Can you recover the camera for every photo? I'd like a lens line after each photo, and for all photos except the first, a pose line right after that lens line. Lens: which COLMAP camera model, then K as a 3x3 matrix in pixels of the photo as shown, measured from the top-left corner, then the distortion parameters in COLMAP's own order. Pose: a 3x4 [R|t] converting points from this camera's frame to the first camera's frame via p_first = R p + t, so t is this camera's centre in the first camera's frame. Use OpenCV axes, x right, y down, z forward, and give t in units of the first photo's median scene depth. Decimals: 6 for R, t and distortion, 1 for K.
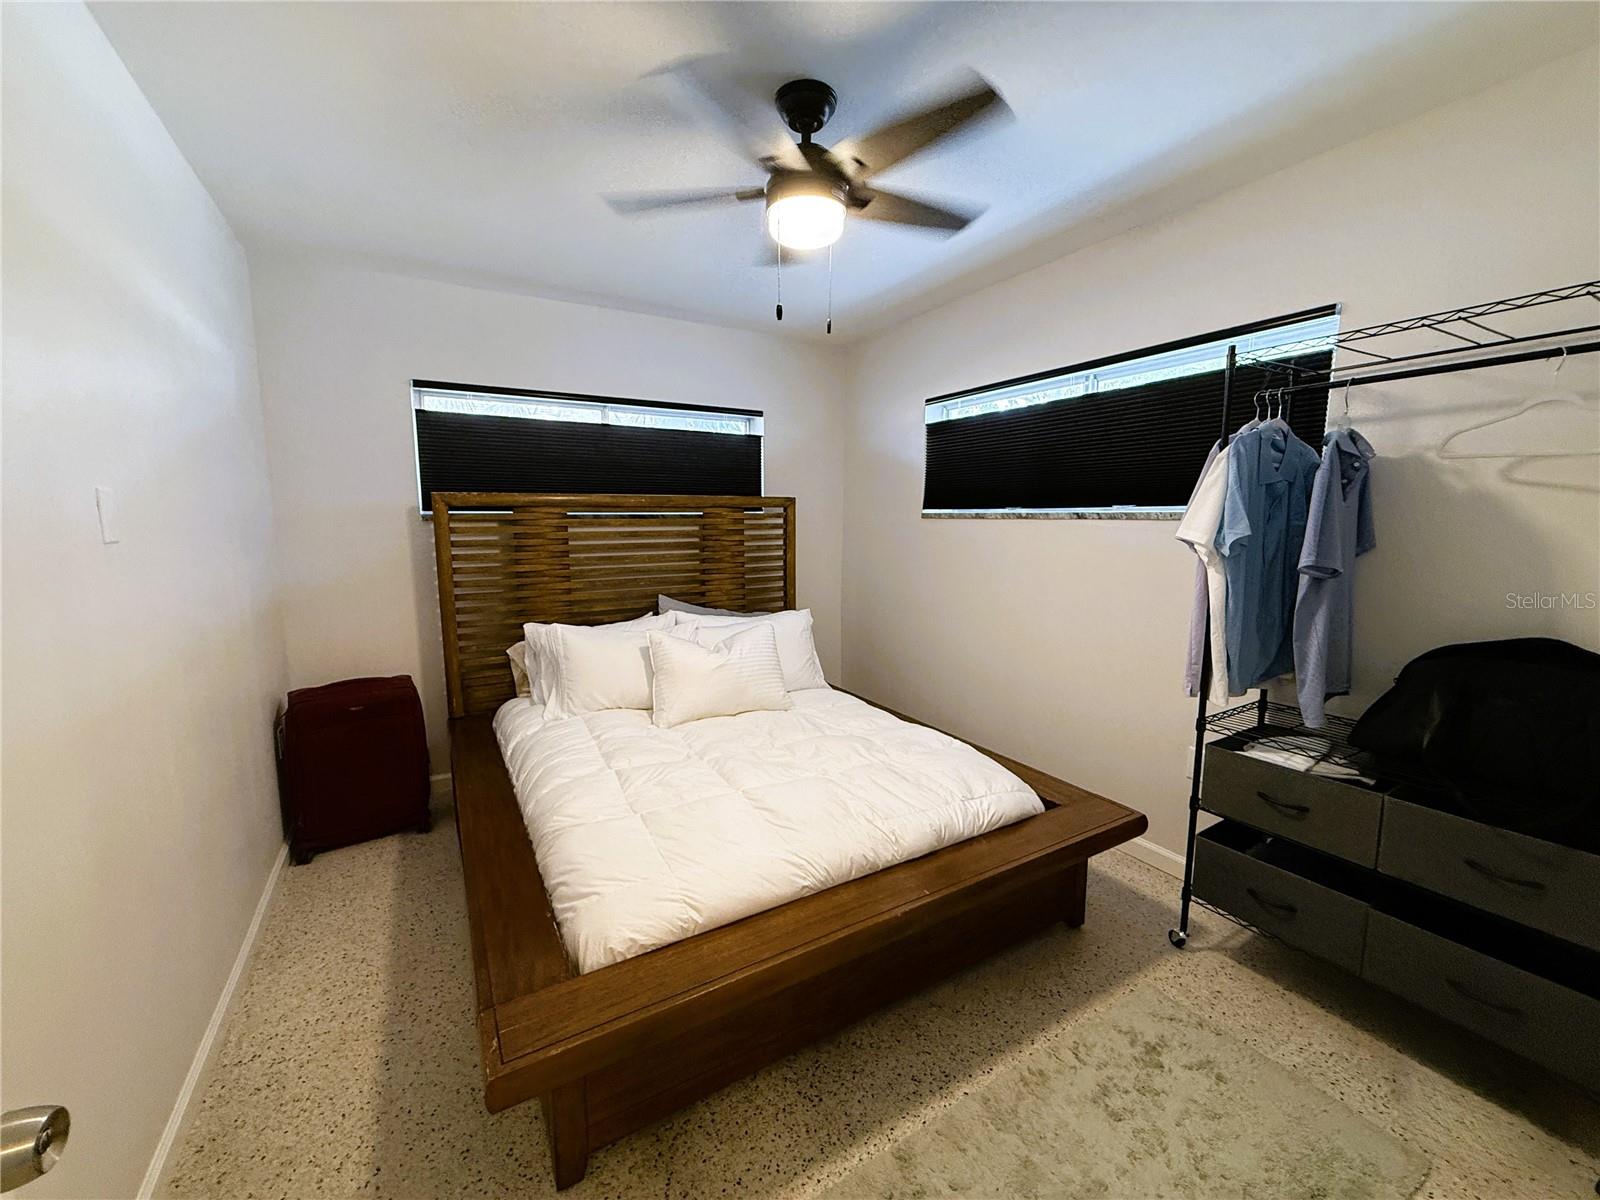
lens RADIAL K [[638.1, 0, 801.6], [0, 638.1, 599.7], [0, 0, 1]] dist [0.001776, -0.000342]
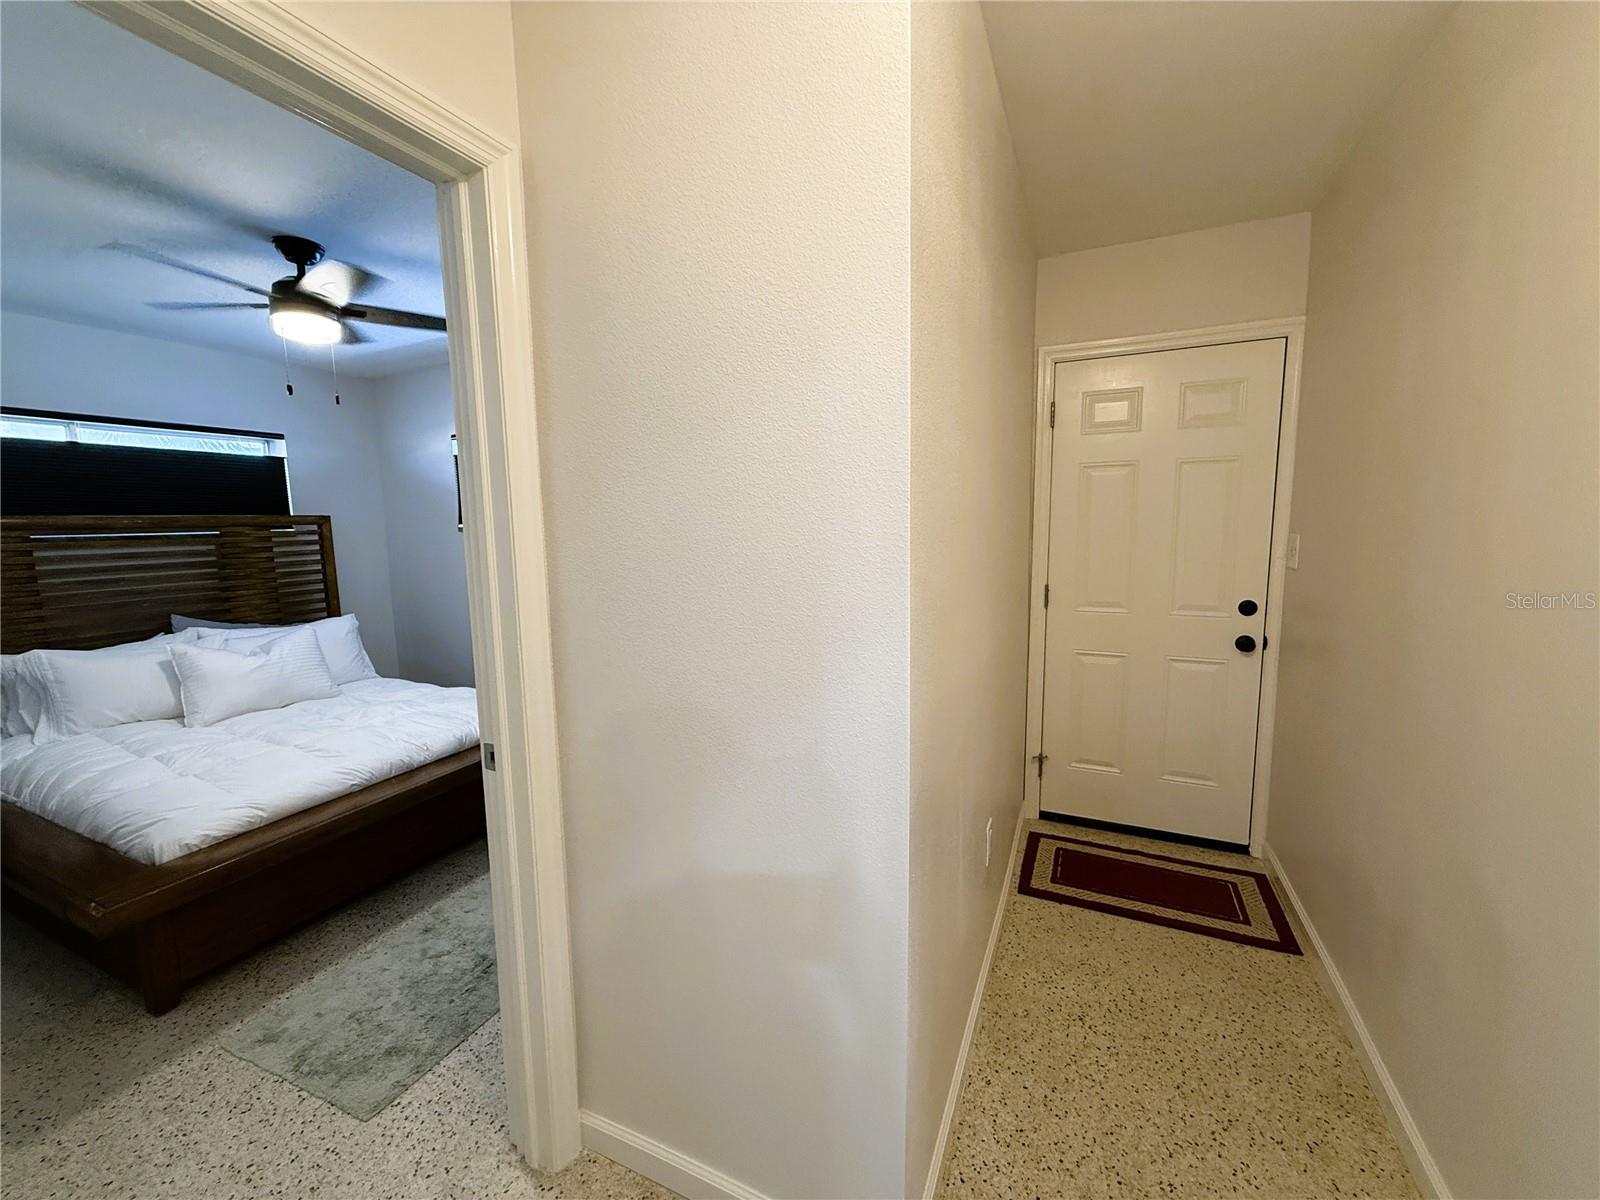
lens RADIAL K [[638.1, 0, 797.7], [0, 638.1, 597.7], [0, 0, 1]] dist [0.001776, -0.000342]
pose [[0.824432, -0.085615, 0.559448, 0.030084], [0.093861, 0.995487, 0.014026, 0.044572], [-0.558124, 0.040947, 0.828746, -0.389822]]
